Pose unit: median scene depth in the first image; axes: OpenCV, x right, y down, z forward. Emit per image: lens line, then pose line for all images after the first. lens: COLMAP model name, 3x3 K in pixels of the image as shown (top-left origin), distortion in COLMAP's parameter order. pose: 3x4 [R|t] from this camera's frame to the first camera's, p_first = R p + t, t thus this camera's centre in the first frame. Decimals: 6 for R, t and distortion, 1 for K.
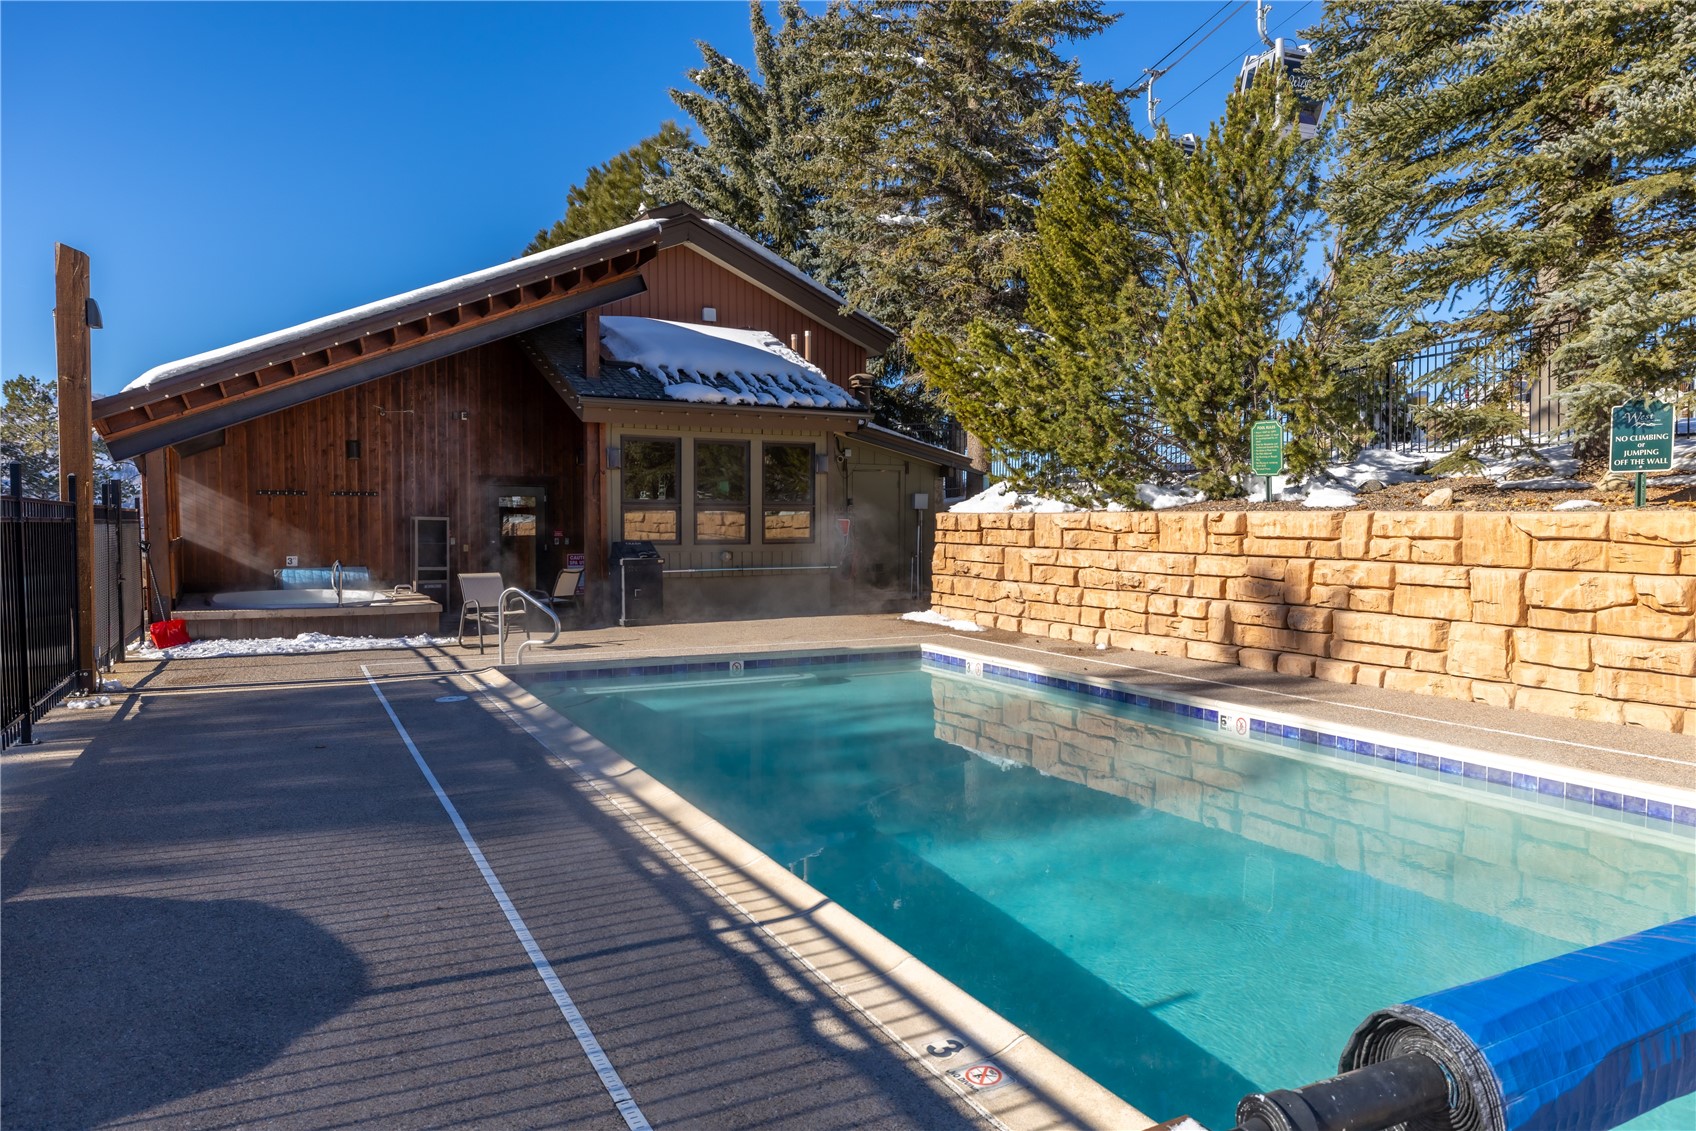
lens RADIAL K [[1150.3, 0, 846.6], [0, 1150.3, 567.7], [0, 0, 1]] dist [0.004293, -0.000072]
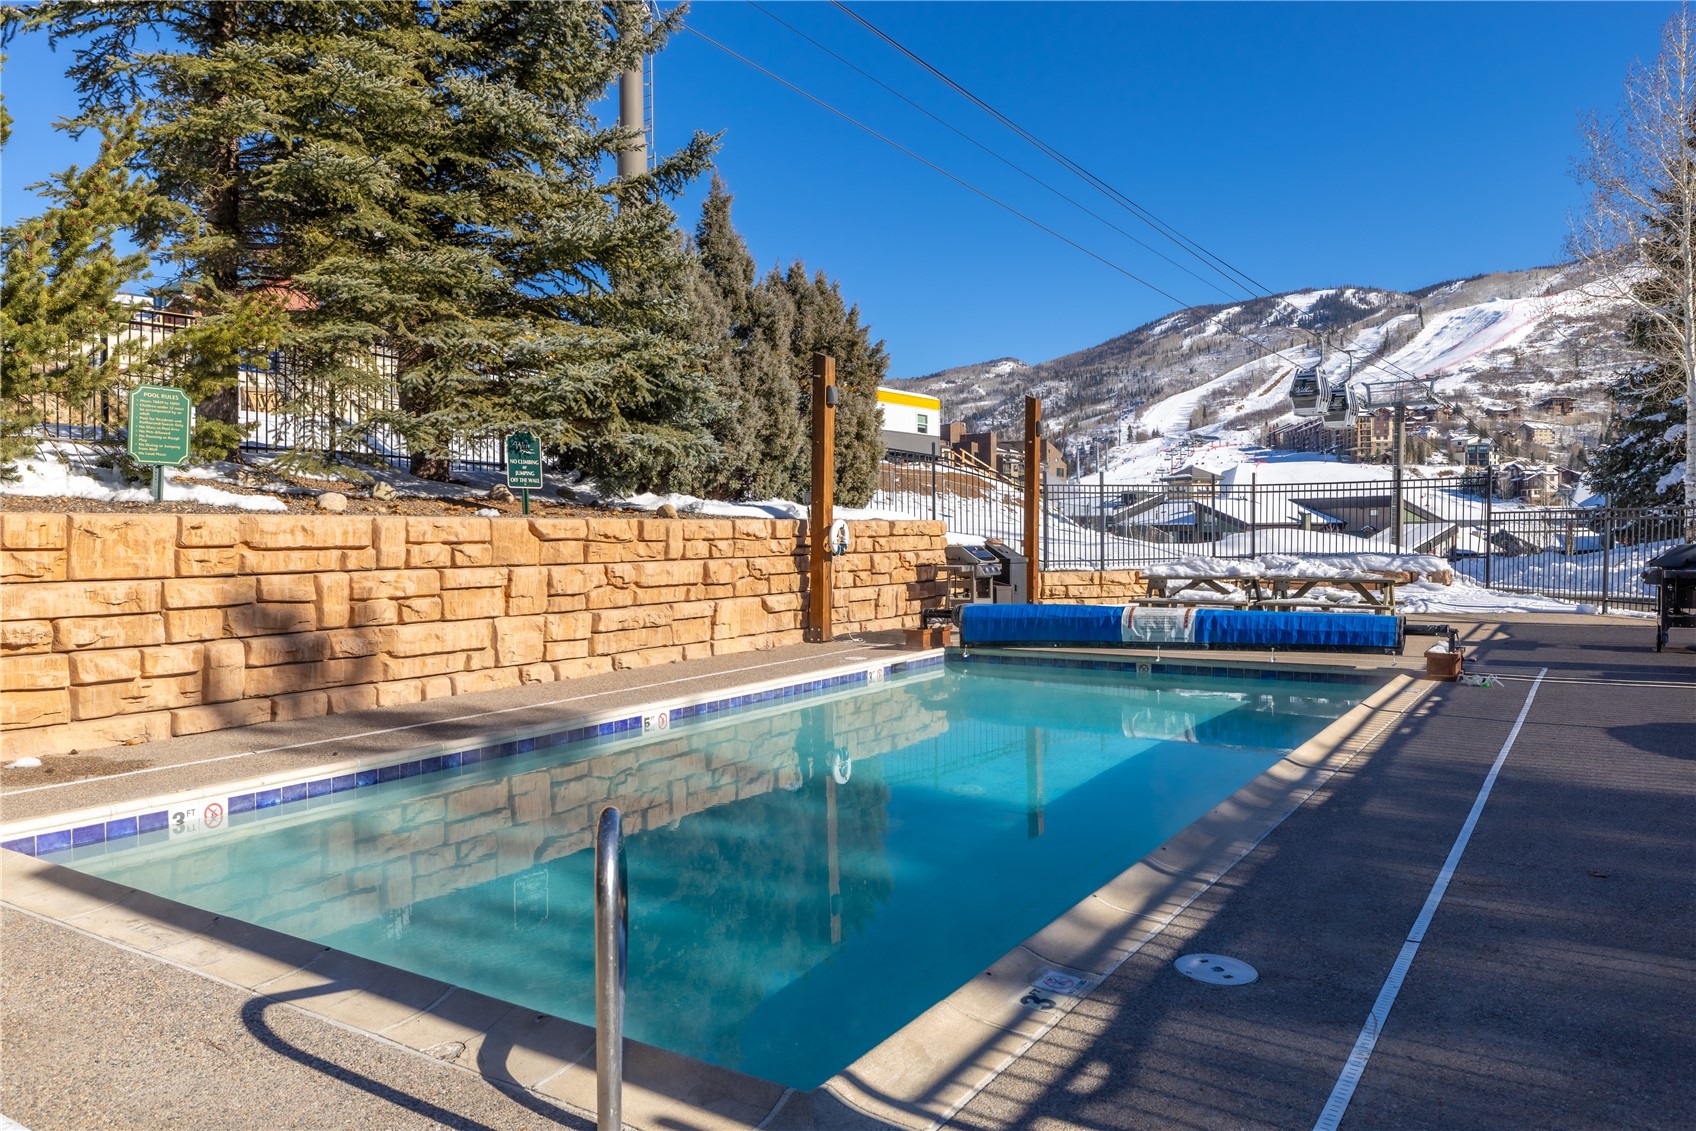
lens RADIAL K [[1163.6, 0, 846.9], [0, 1163.6, 576.7], [0, 0, 1]] dist [-0.004090, -0.005858]
pose [[-0.492810, -0.030162, 0.869614, -0.514069], [0.046902, 0.997025, 0.061160, -0.038754], [-0.868872, 0.070927, -0.489929, 1.093976]]
